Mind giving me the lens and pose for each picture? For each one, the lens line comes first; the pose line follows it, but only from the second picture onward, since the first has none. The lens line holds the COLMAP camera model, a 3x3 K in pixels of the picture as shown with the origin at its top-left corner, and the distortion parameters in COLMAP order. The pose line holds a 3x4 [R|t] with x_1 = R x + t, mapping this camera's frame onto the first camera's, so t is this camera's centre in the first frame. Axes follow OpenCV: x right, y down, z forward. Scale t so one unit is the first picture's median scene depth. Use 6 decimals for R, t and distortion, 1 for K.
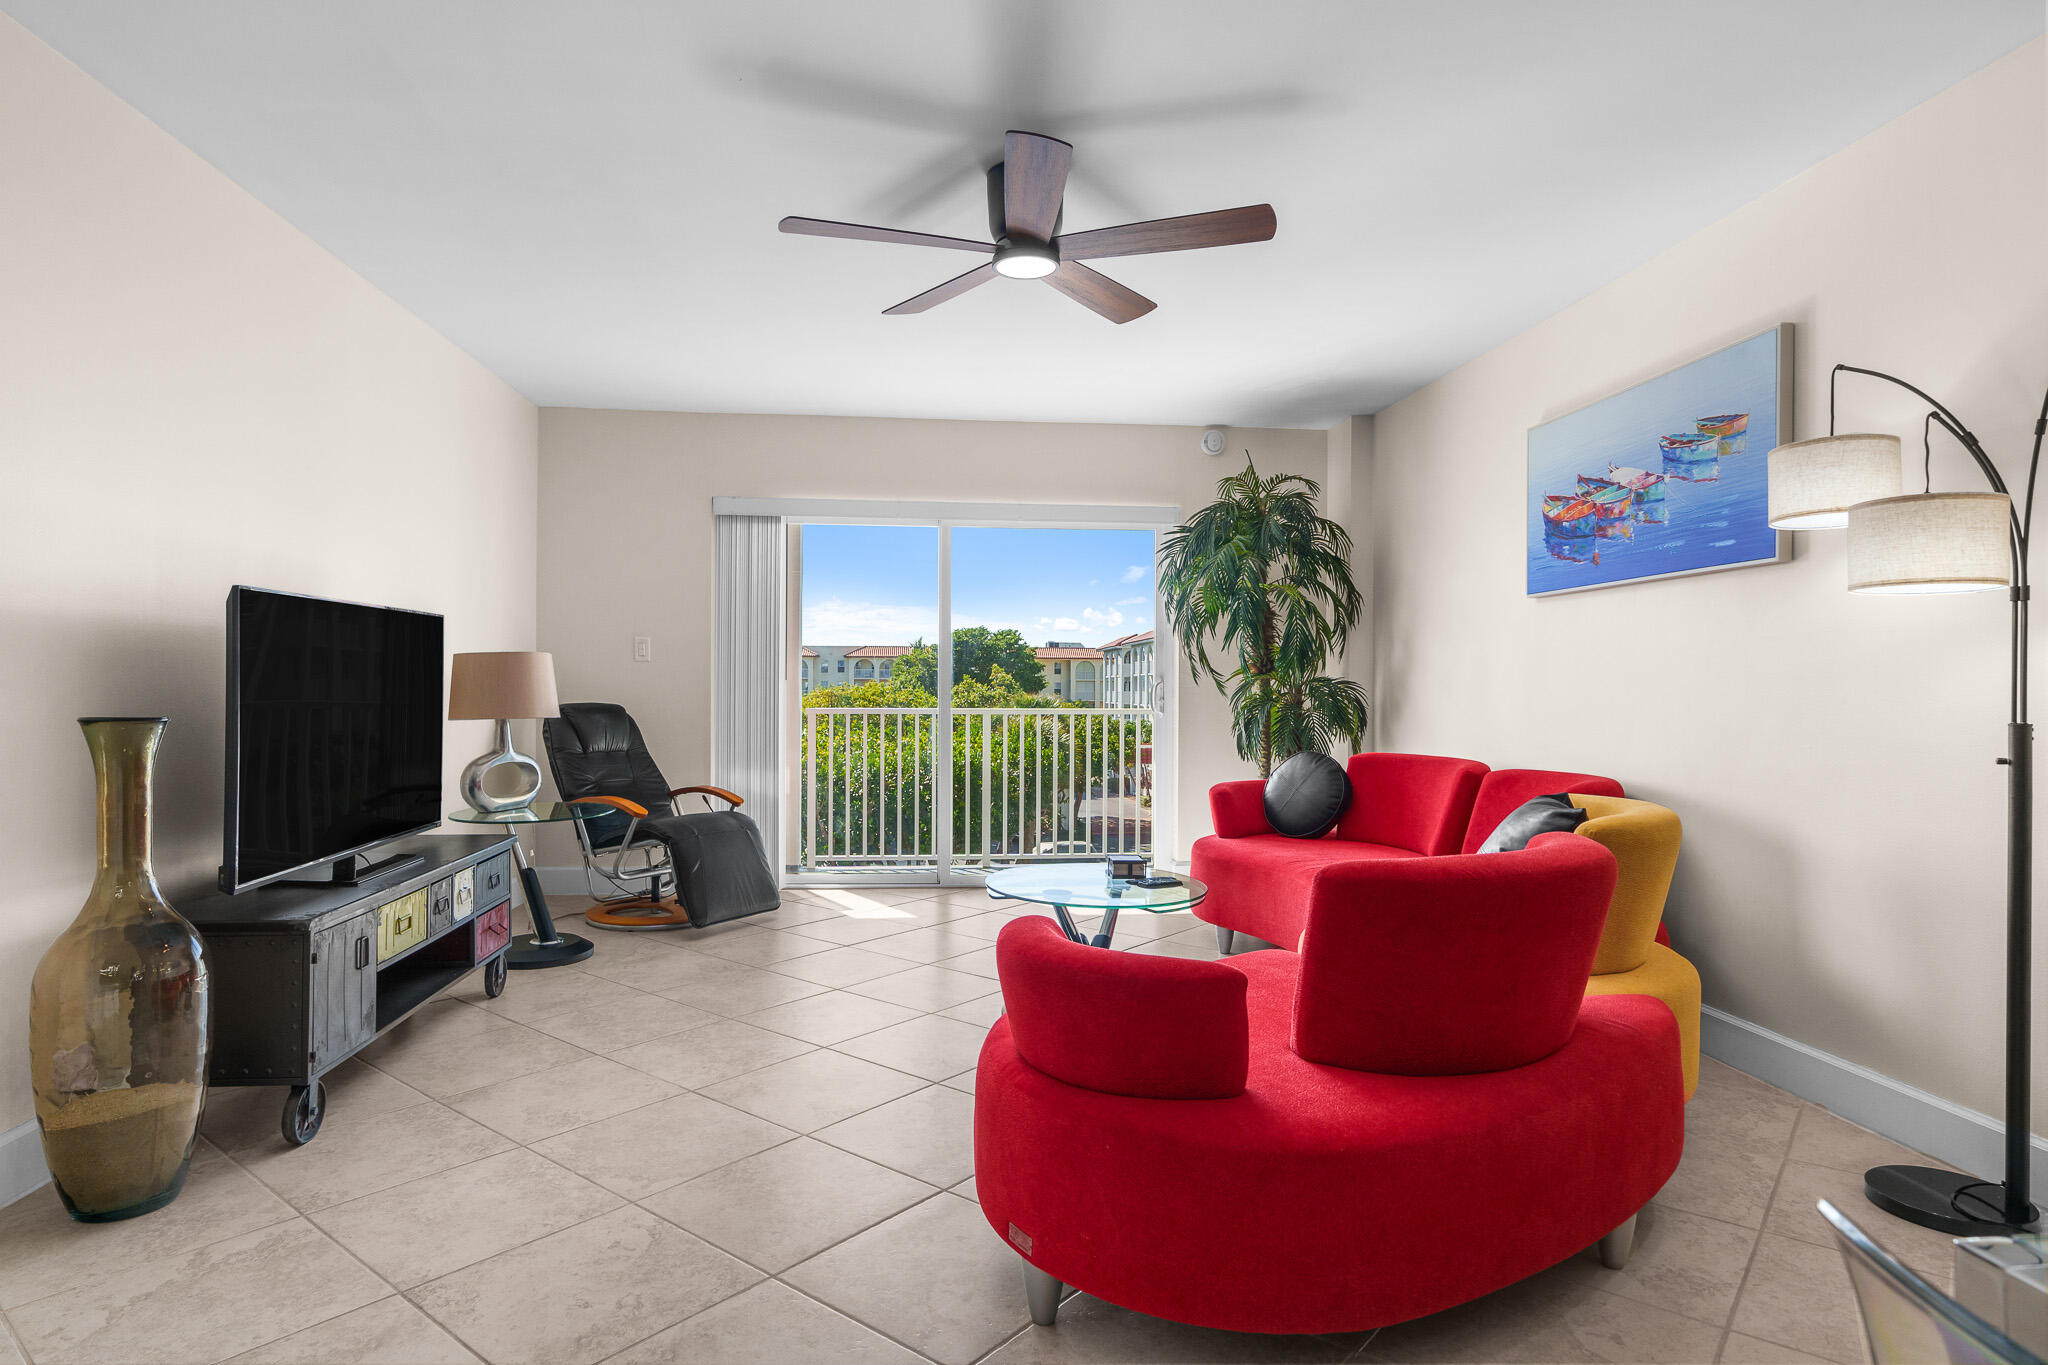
lens RADIAL K [[1129.1, 0, 1012.4], [0, 1129.1, 683.2], [0, 0, 1]] dist [-0.002839, -0.000478]
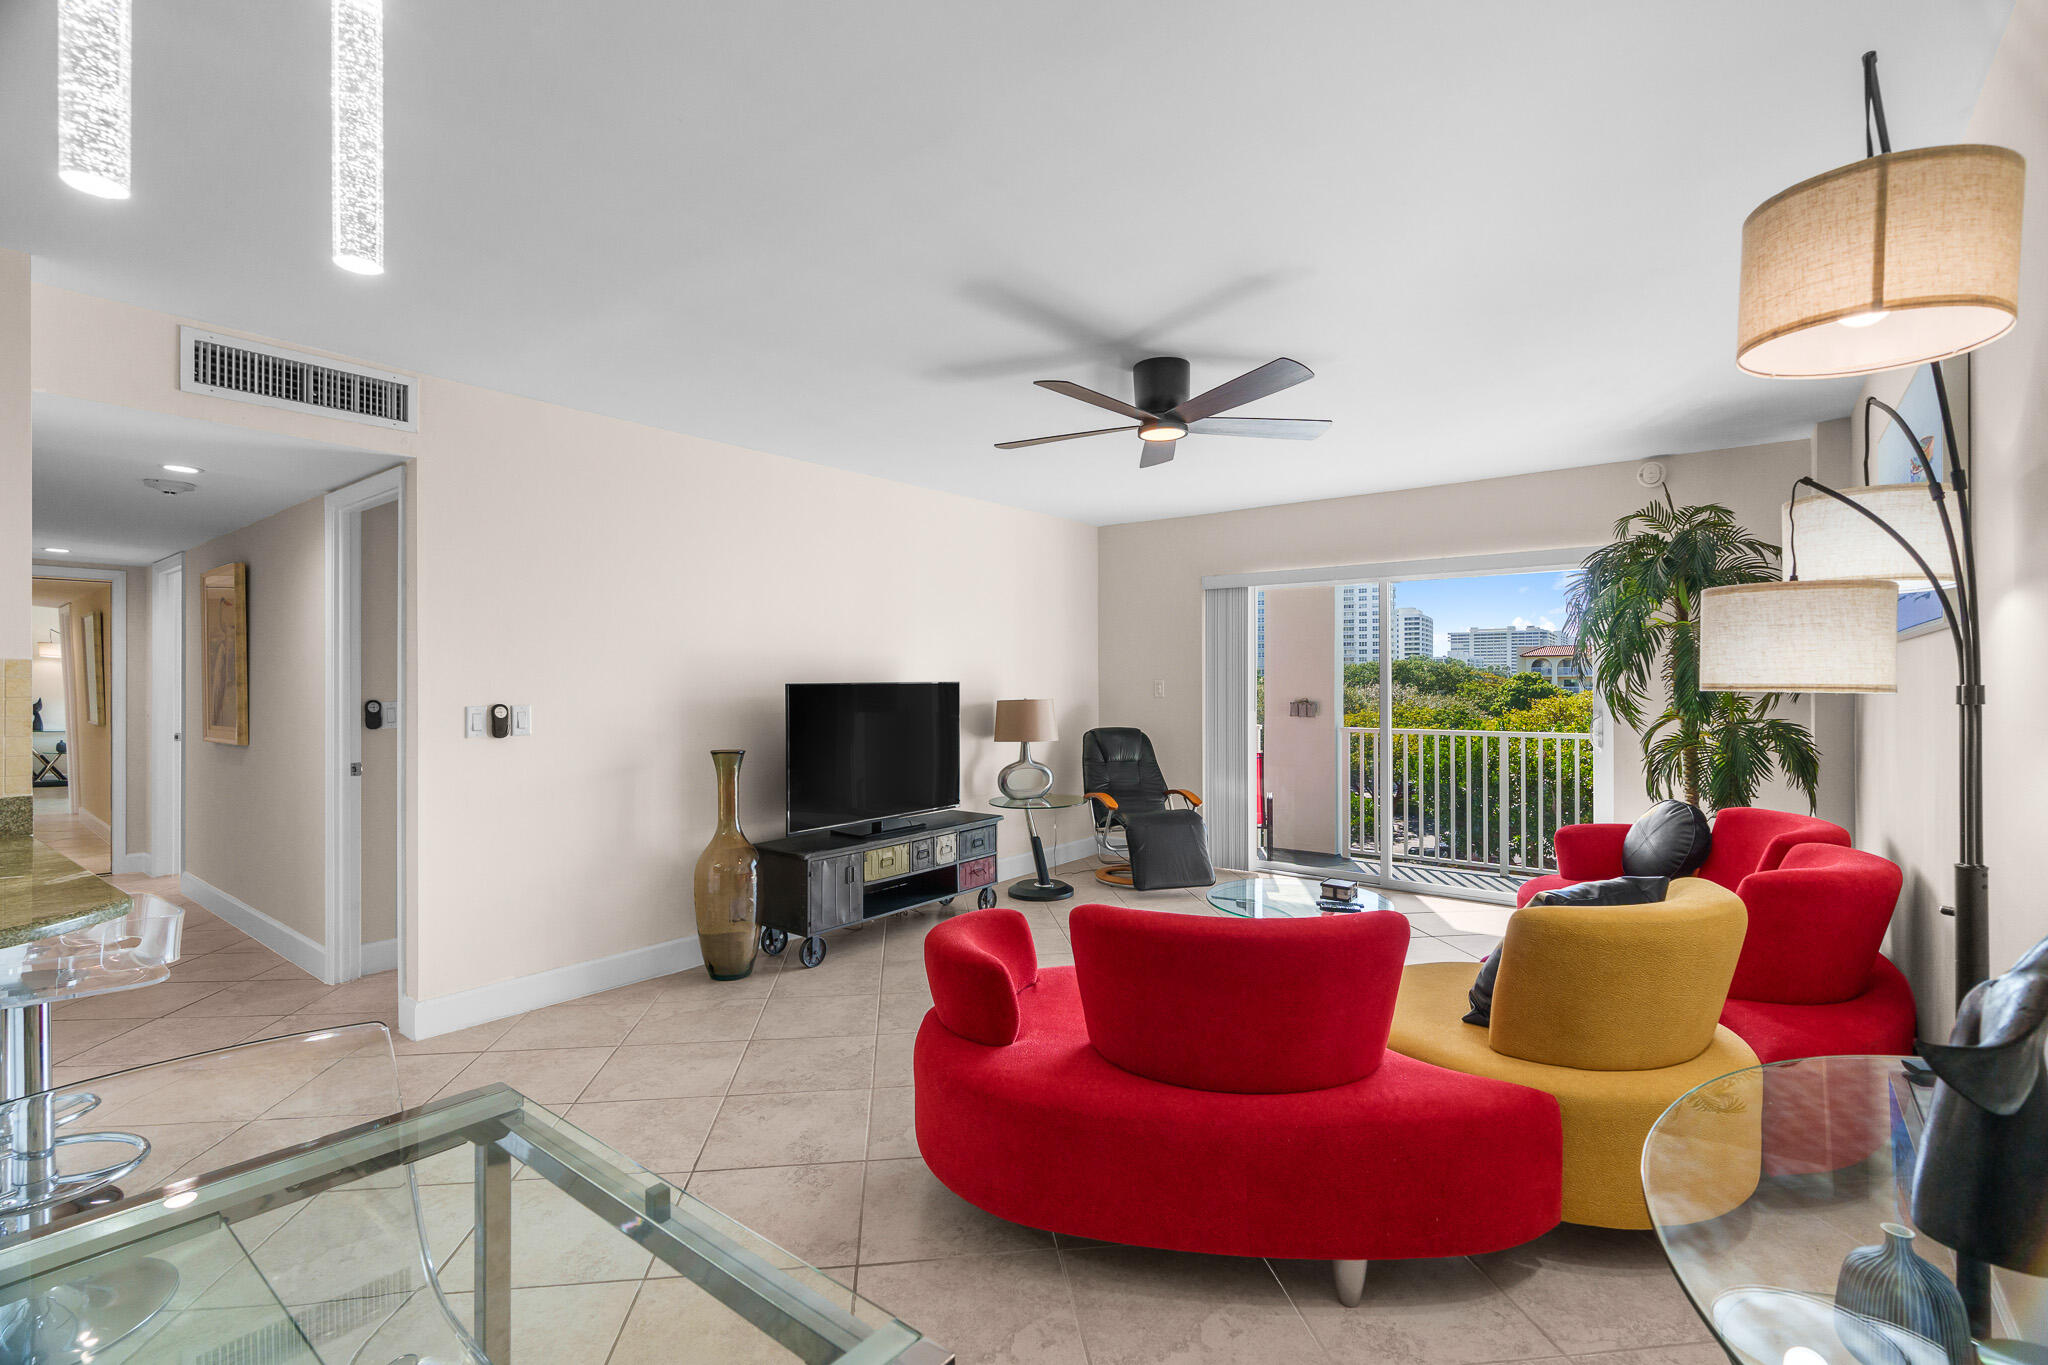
lens RADIAL K [[923.9, 0, 1017.9], [0, 923.9, 677.1], [0, 0, 1]] dist [-0.010341, 0.003901]
pose [[0.722141, -0.012852, -0.691627, 0.530915], [0.010237, 0.999916, -0.007892, -0.057714], [0.691670, -0.001381, 0.722212, 0.064391]]
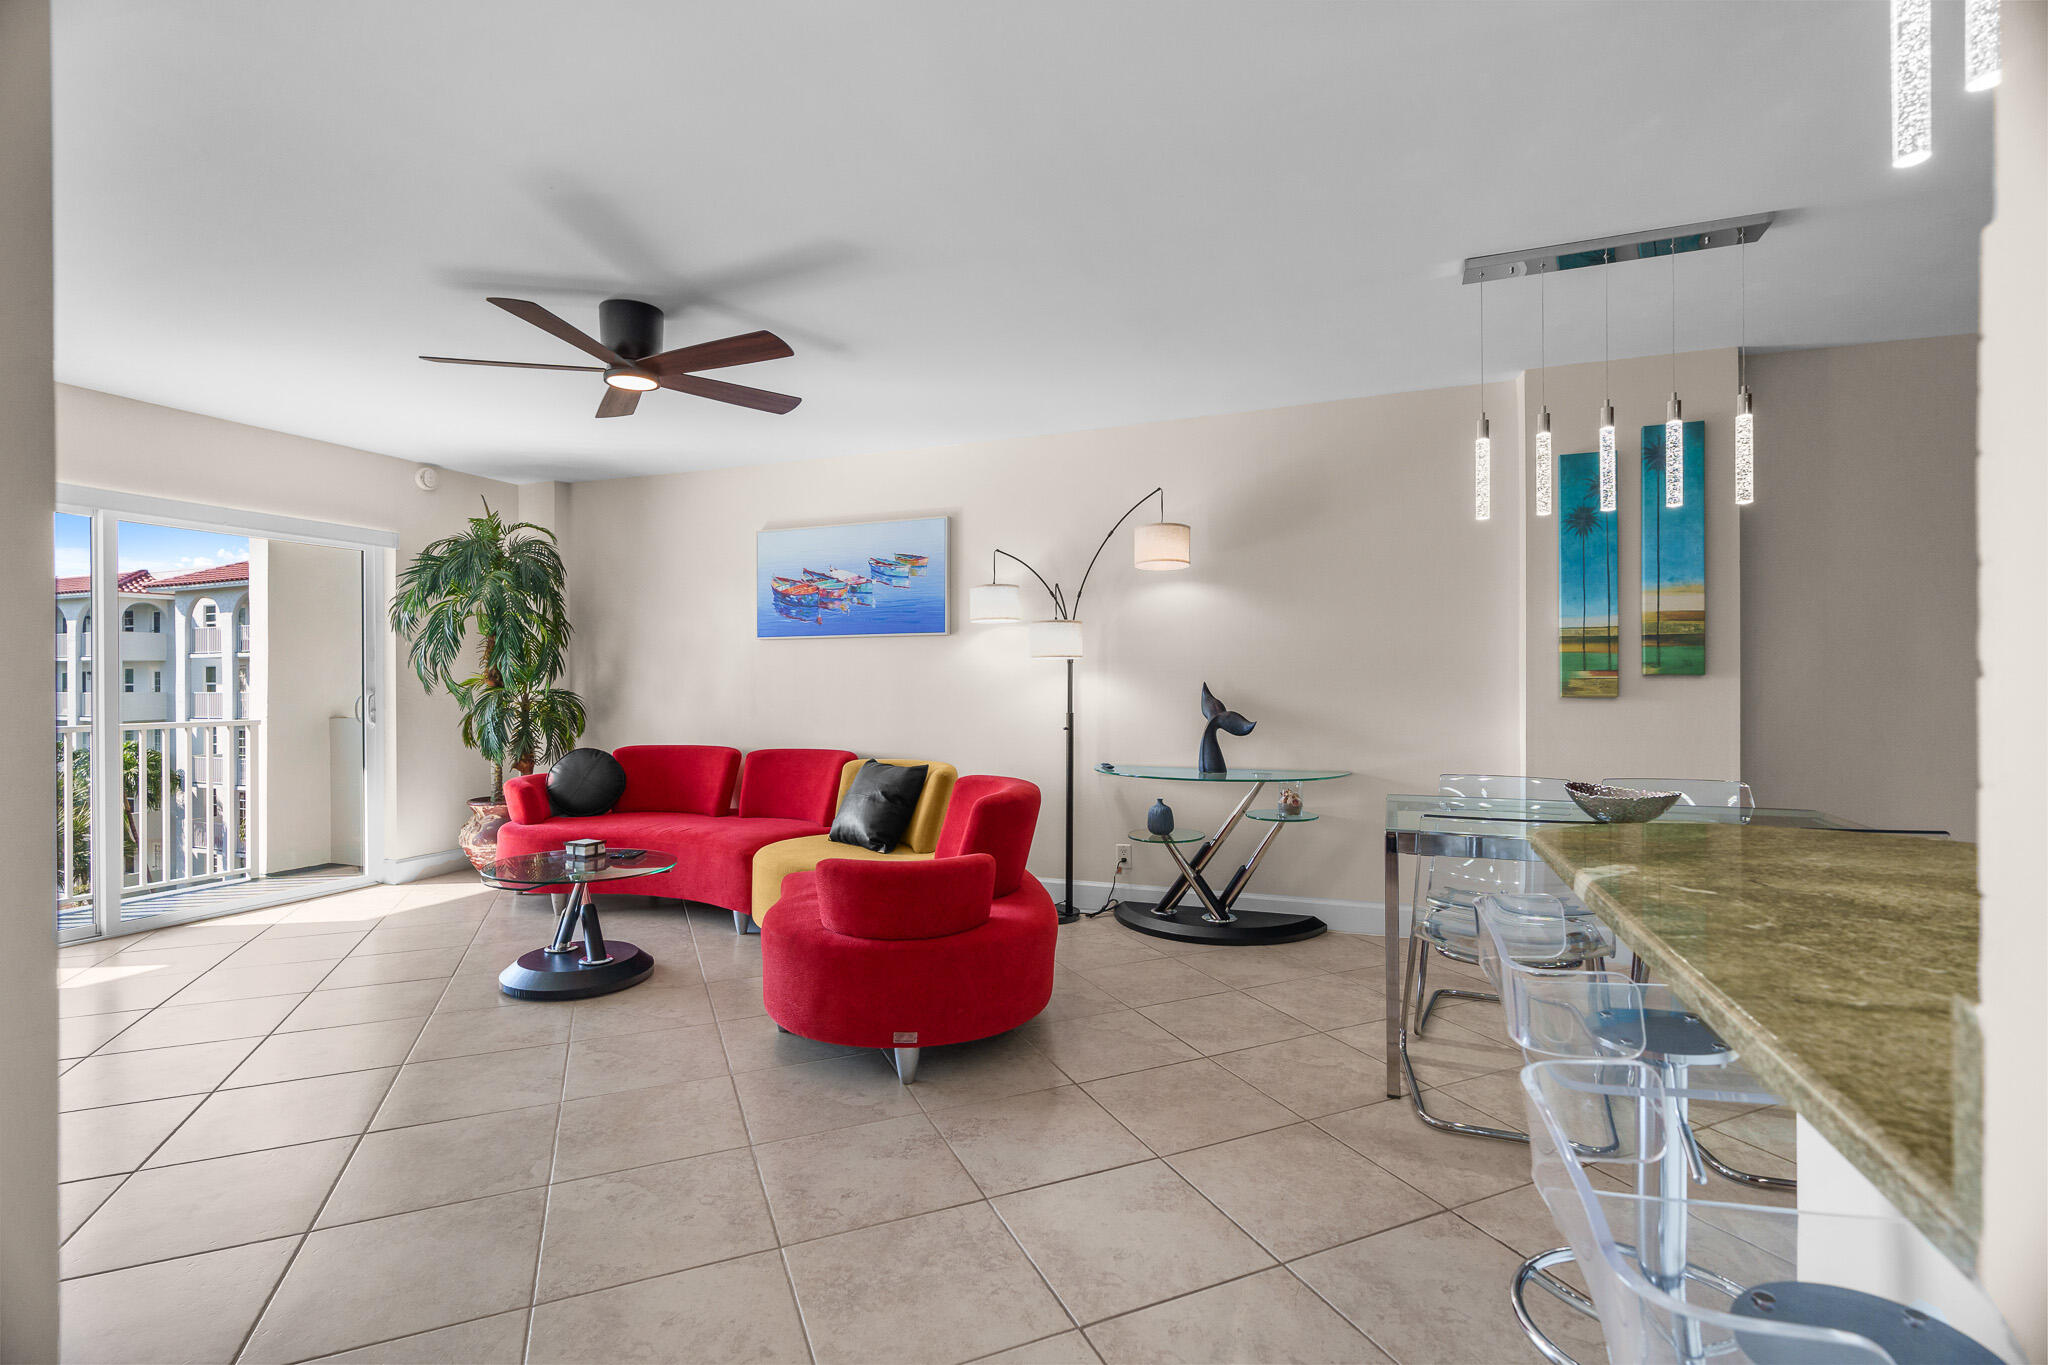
lens RADIAL K [[923.9, 0, 1017.9], [0, 923.9, 677.1], [0, 0, 1]] dist [-0.010341, 0.003901]
pose [[0.467595, -0.002795, 0.883938, -0.569565], [0.003197, 0.999994, 0.001470, -0.027195], [-0.883937, 0.002138, 0.467601, 0.093274]]
